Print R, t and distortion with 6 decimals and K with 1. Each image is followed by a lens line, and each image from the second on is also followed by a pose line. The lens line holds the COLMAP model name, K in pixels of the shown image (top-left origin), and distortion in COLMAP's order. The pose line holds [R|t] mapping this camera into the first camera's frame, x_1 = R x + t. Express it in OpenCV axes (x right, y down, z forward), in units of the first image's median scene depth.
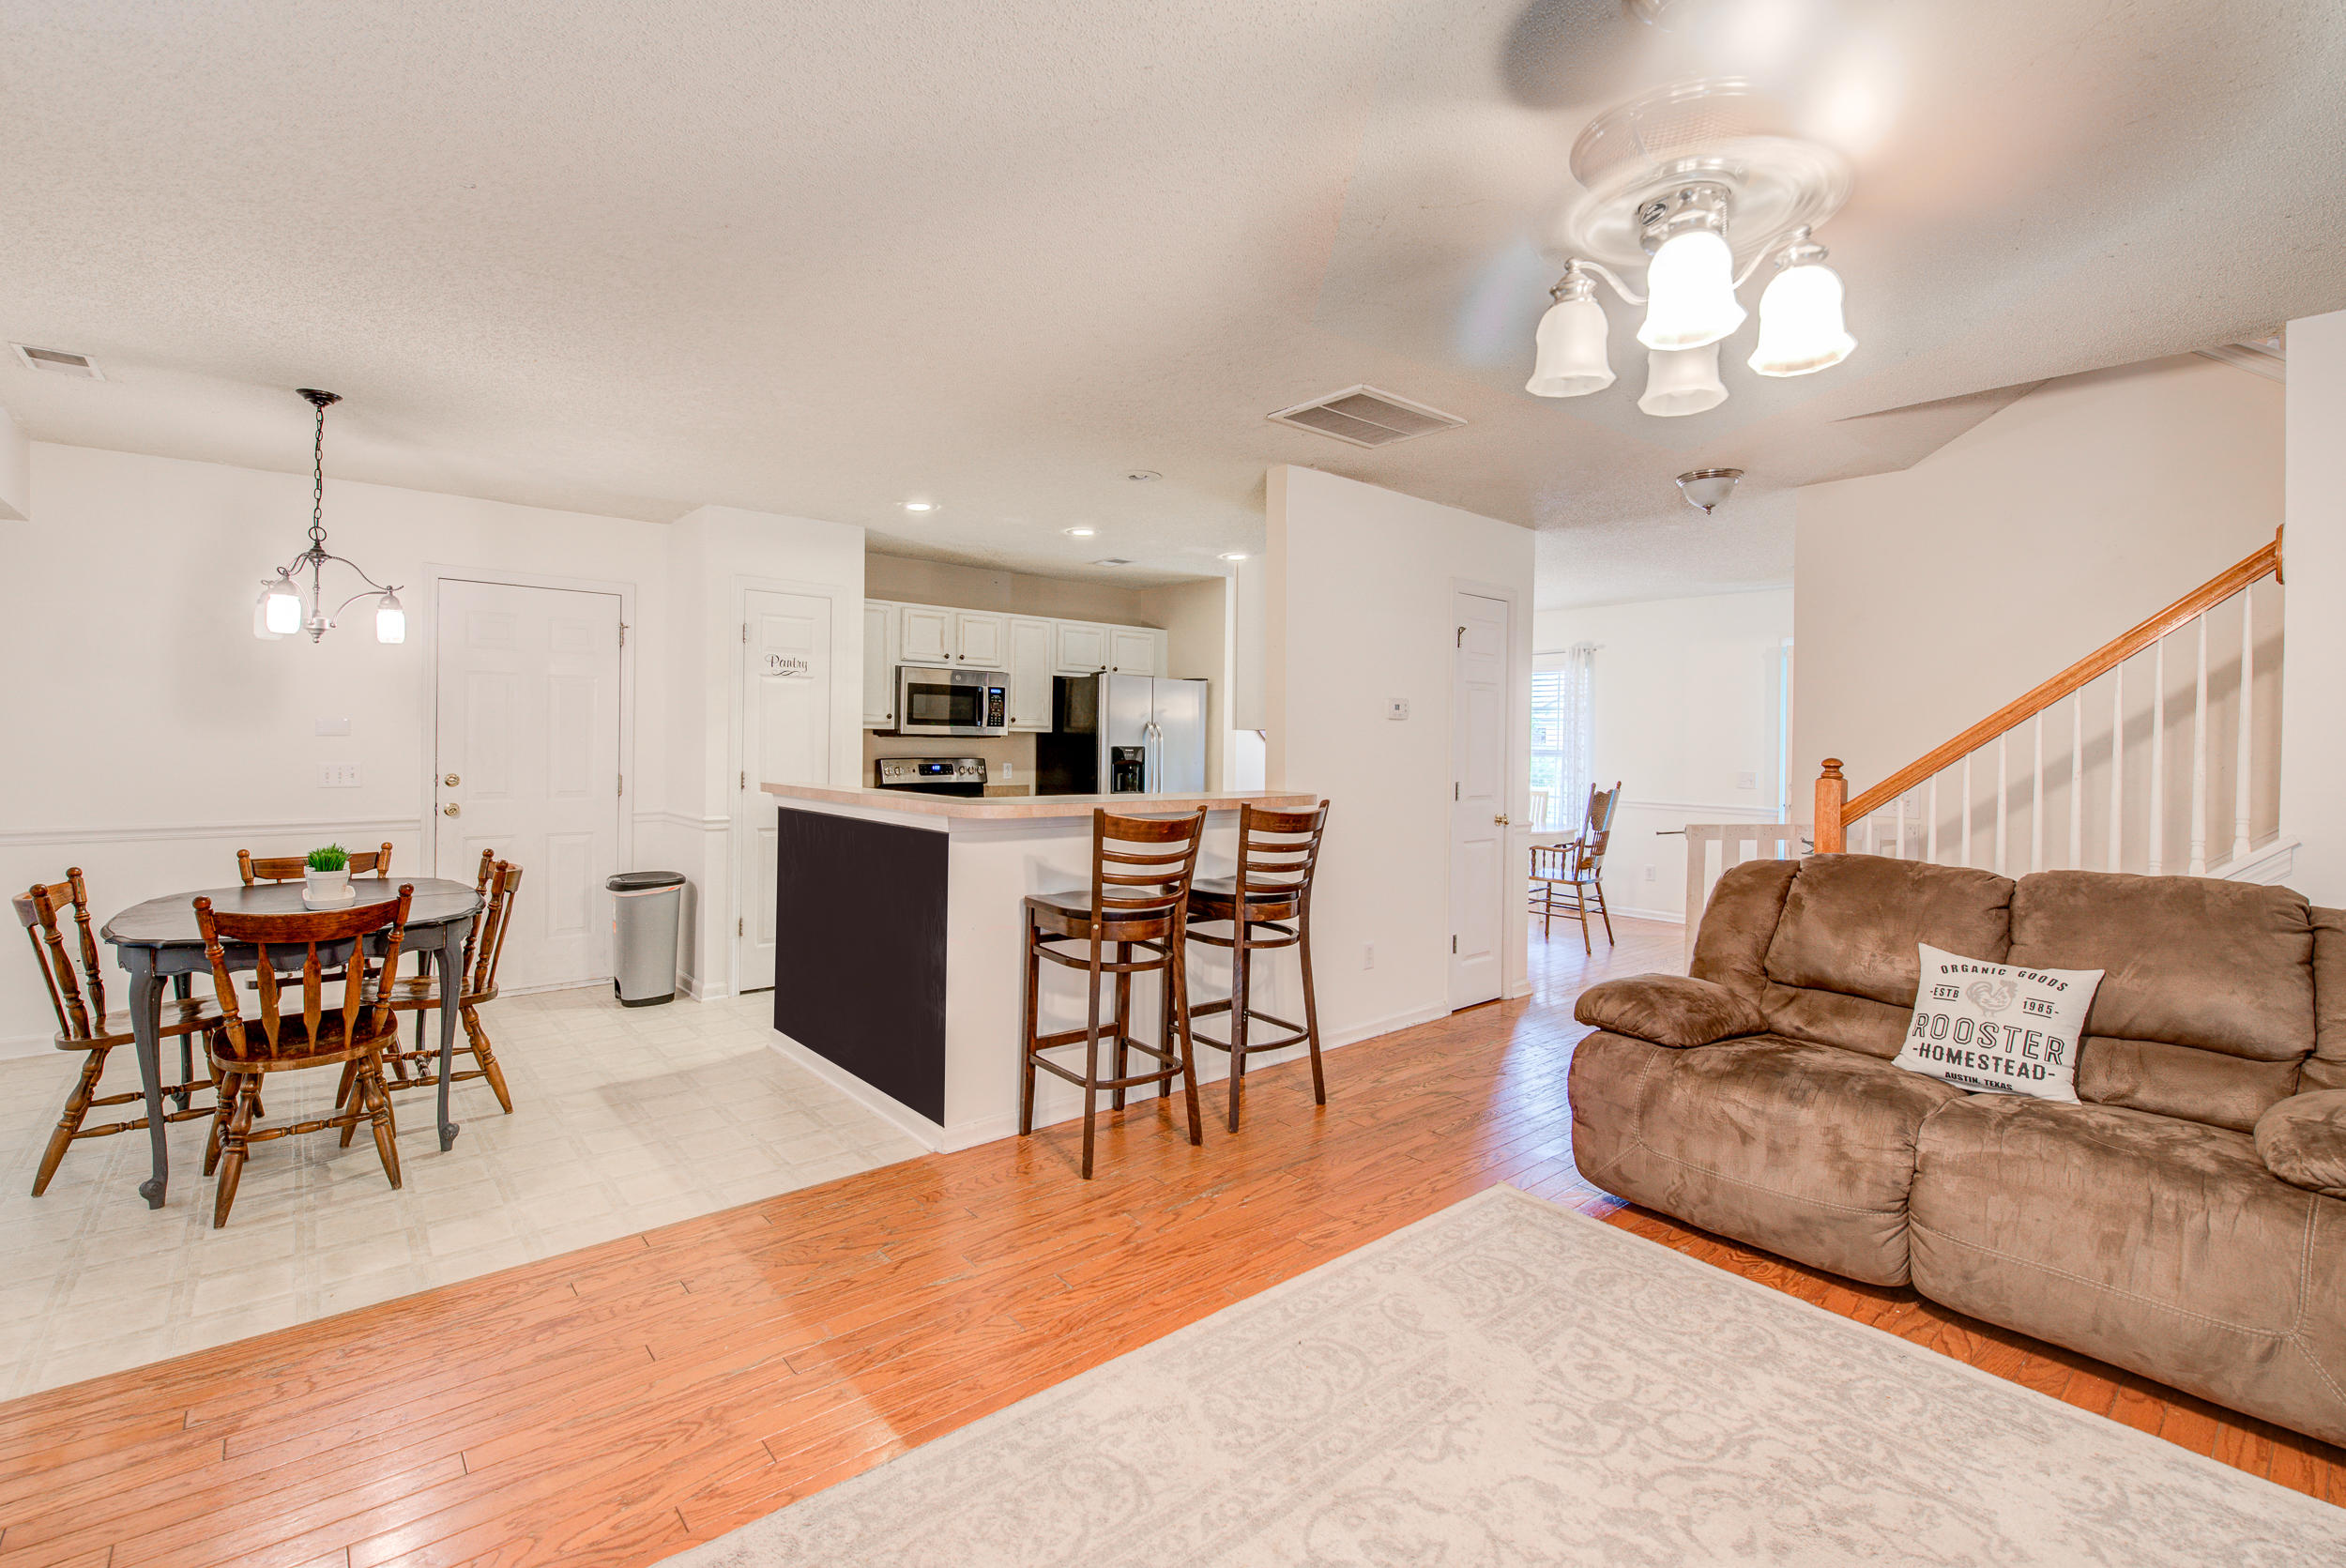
lens RADIAL K [[1032.0, 0, 1150.2], [0, 1032.0, 745.7], [0, 0, 1]] dist [0.001413, -0.006993]
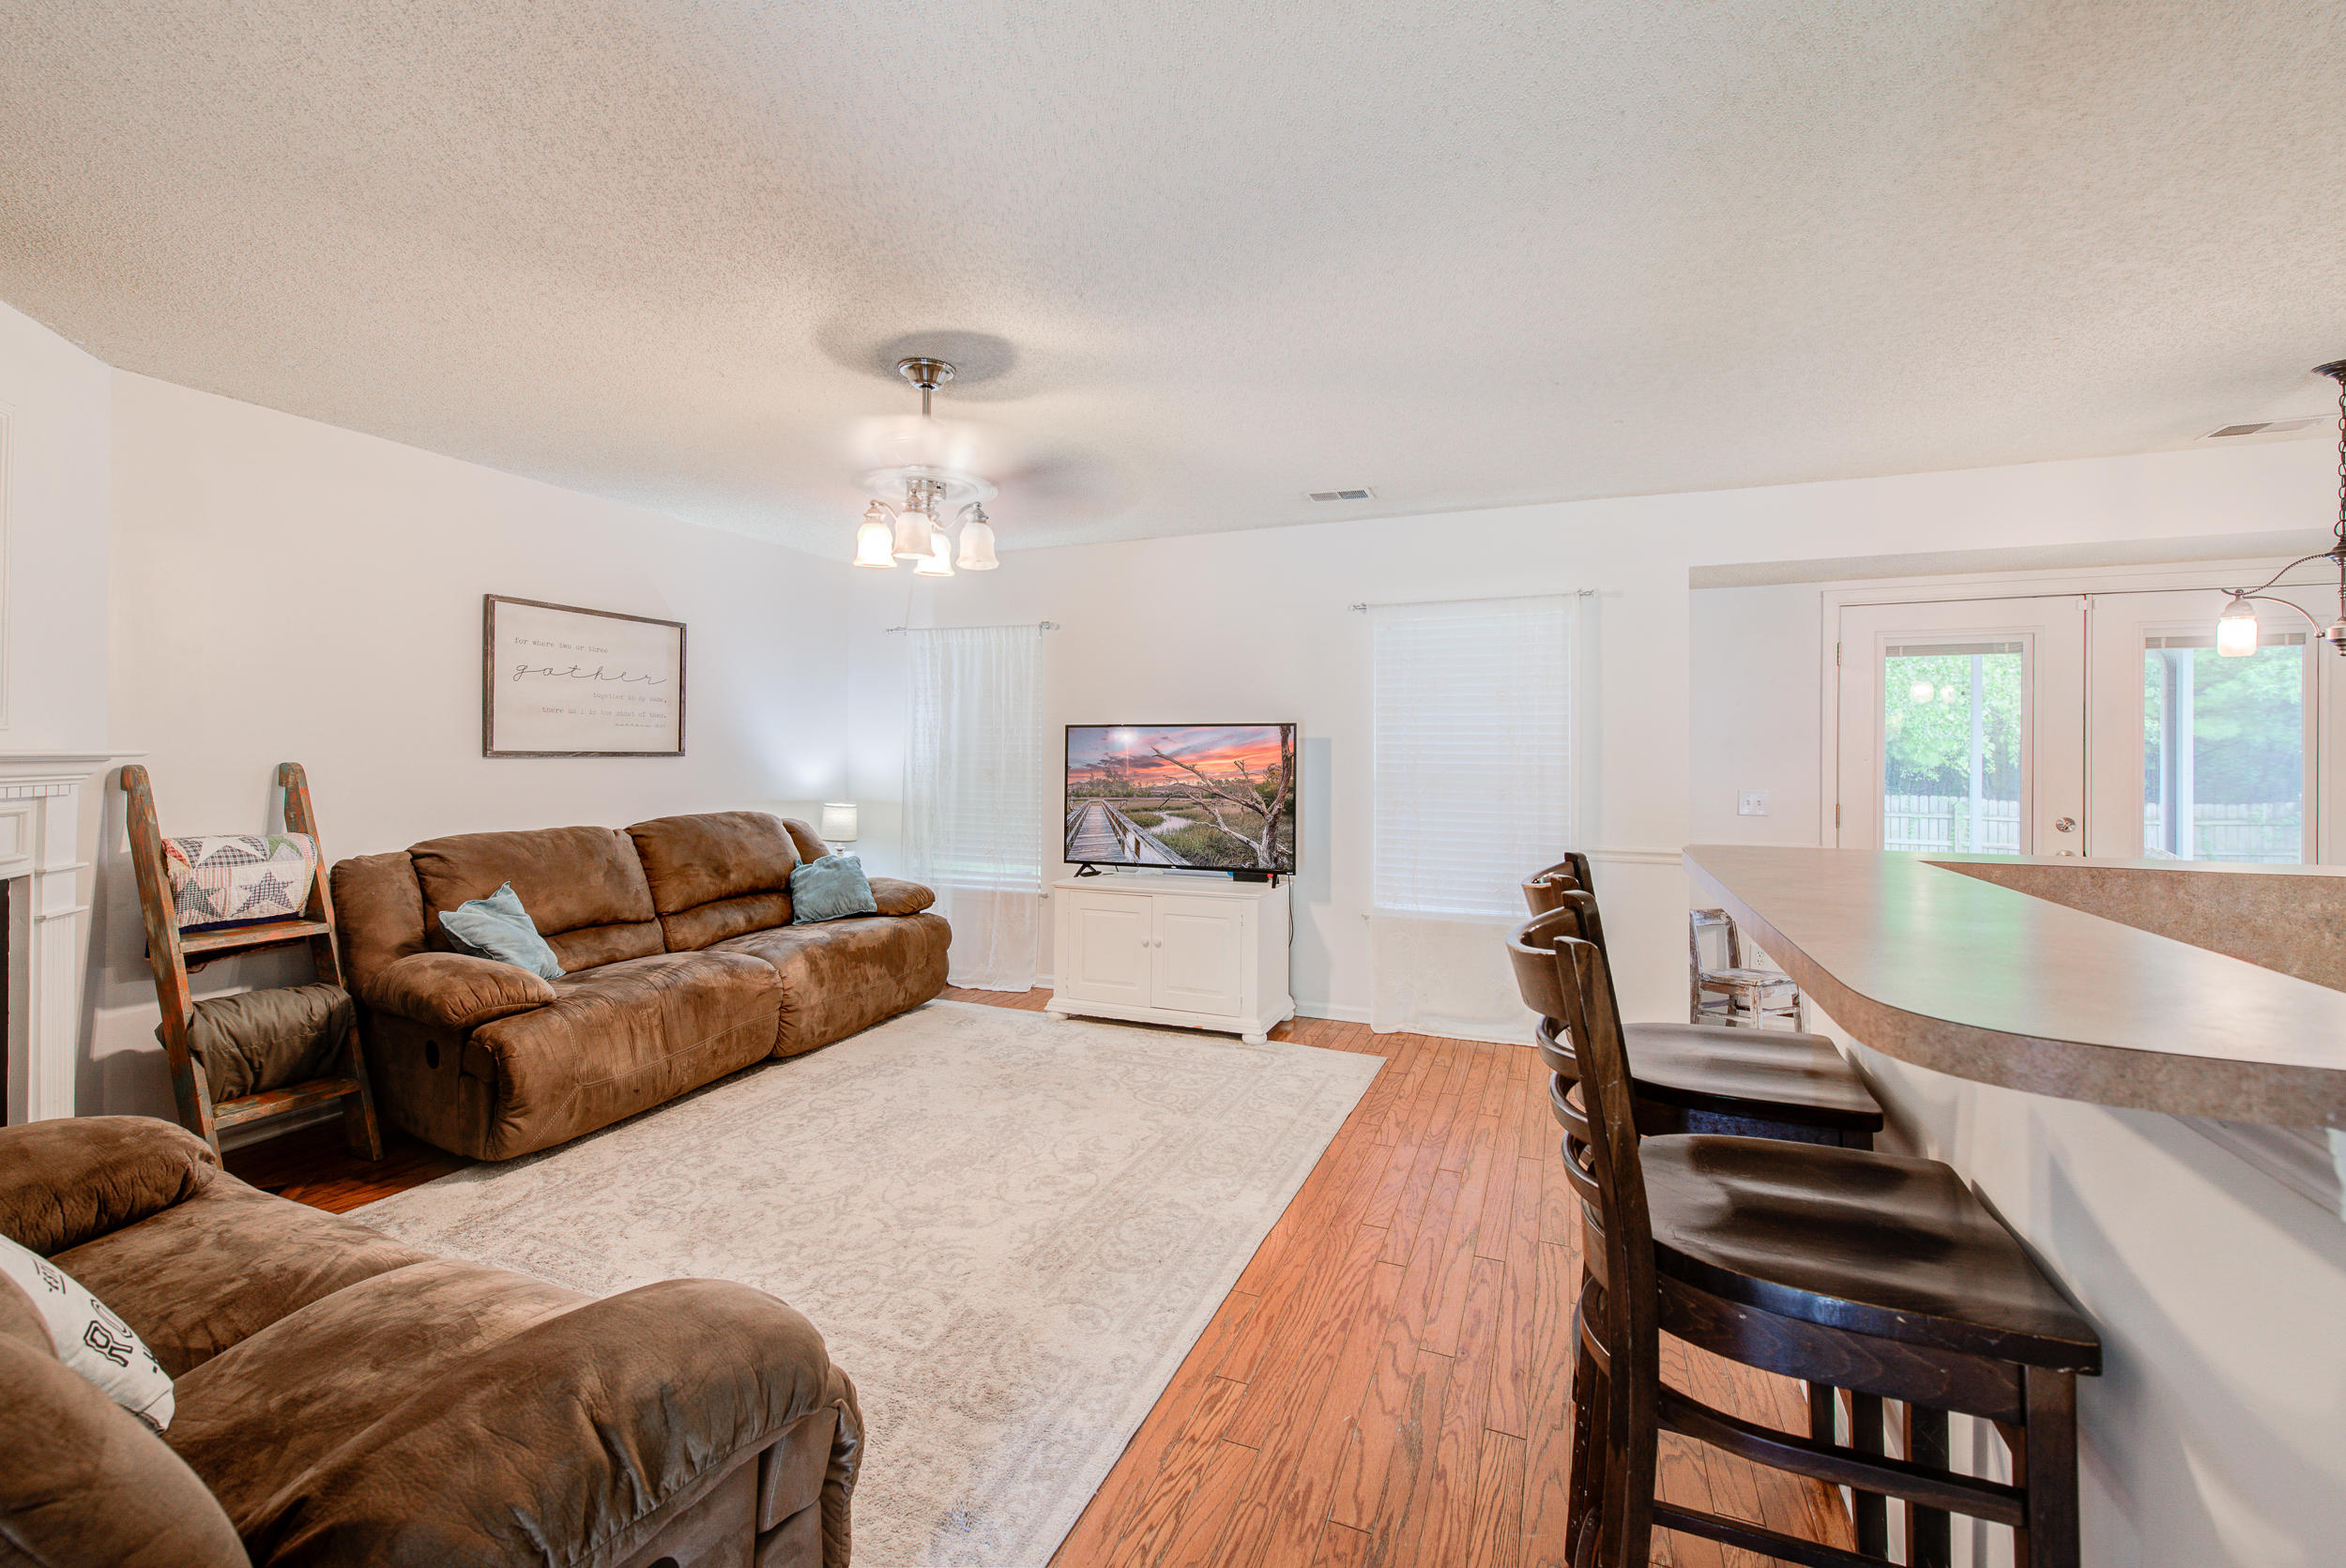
lens RADIAL K [[974.0, 0, 1154.2], [0, 974.0, 751.6], [0, 0, 1]] dist [0.001296, -0.000515]
pose [[-0.888231, -0.020778, -0.458926, 0.546043], [-0.019422, 0.999782, -0.007675, 0.006427], [0.458986, 0.002096, -0.888441, 1.611846]]
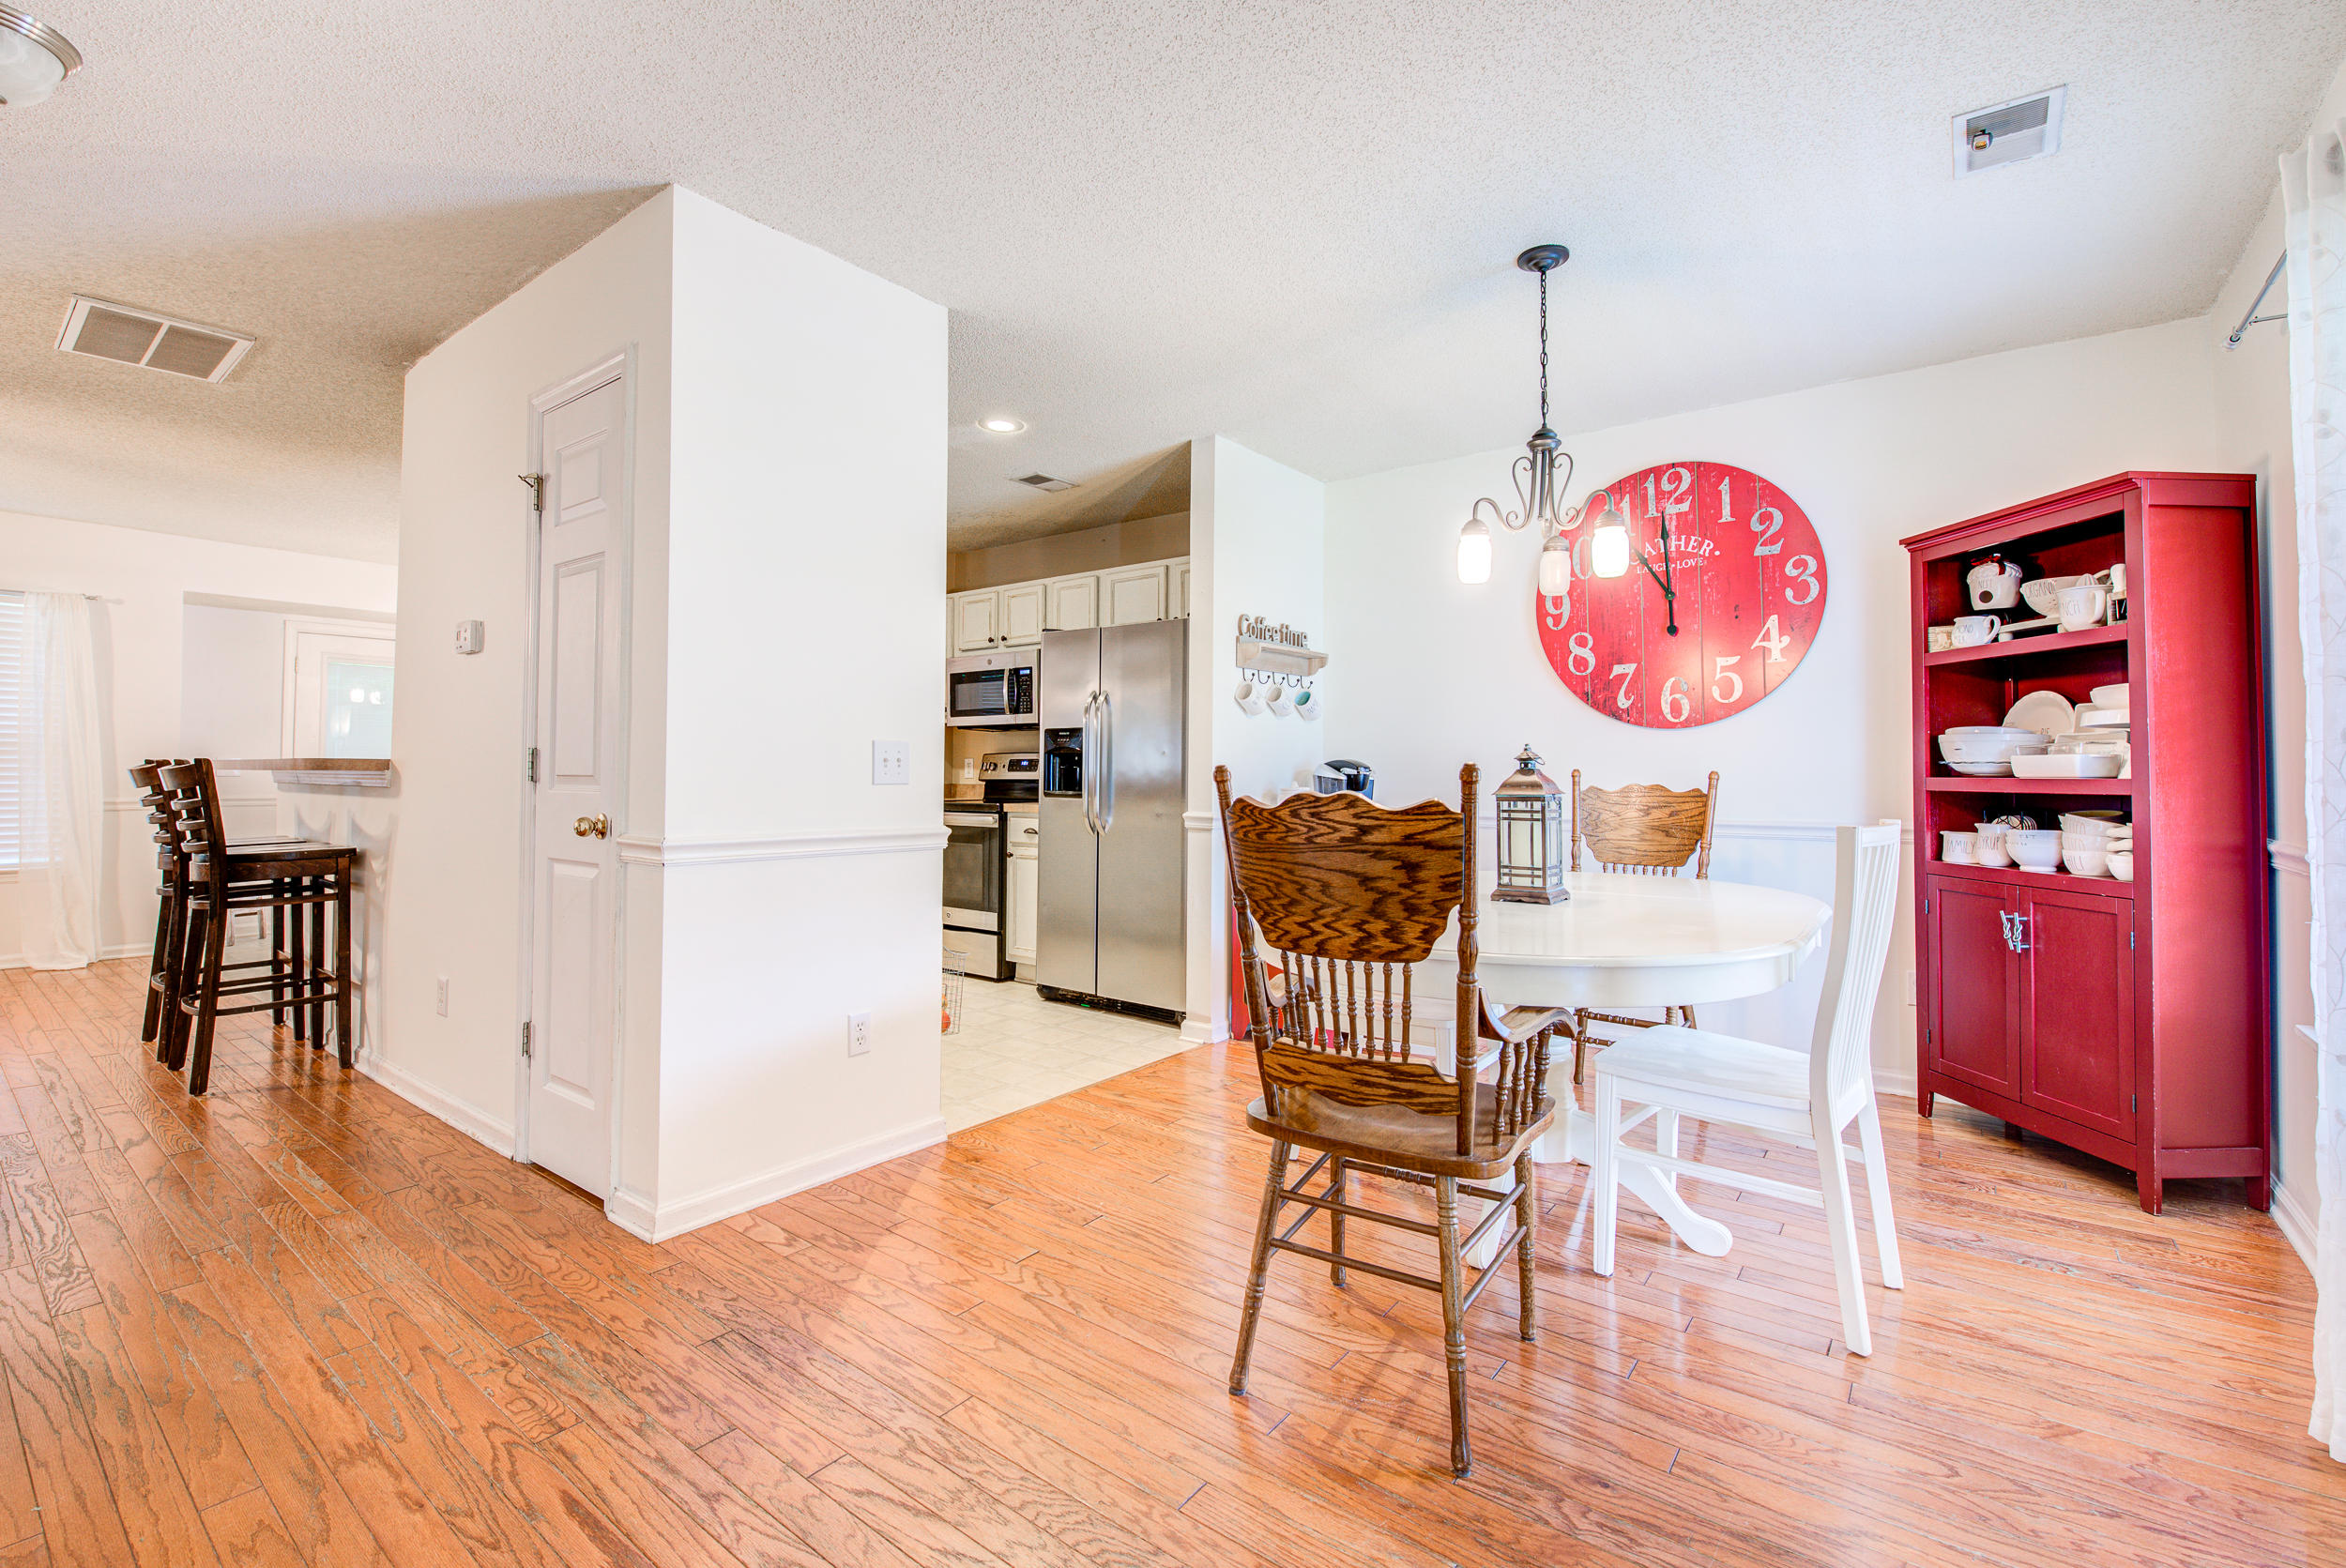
lens RADIAL K [[1020.5, 0, 1149.6], [0, 1020.5, 749.8], [0, 0, 1]] dist [0.002331, -0.010981]
pose [[0.205967, -0.038554, -0.977799, 1.660869], [-0.005409, 0.999163, -0.040536, 0.107294], [0.978544, 0.013638, 0.205586, 2.219102]]
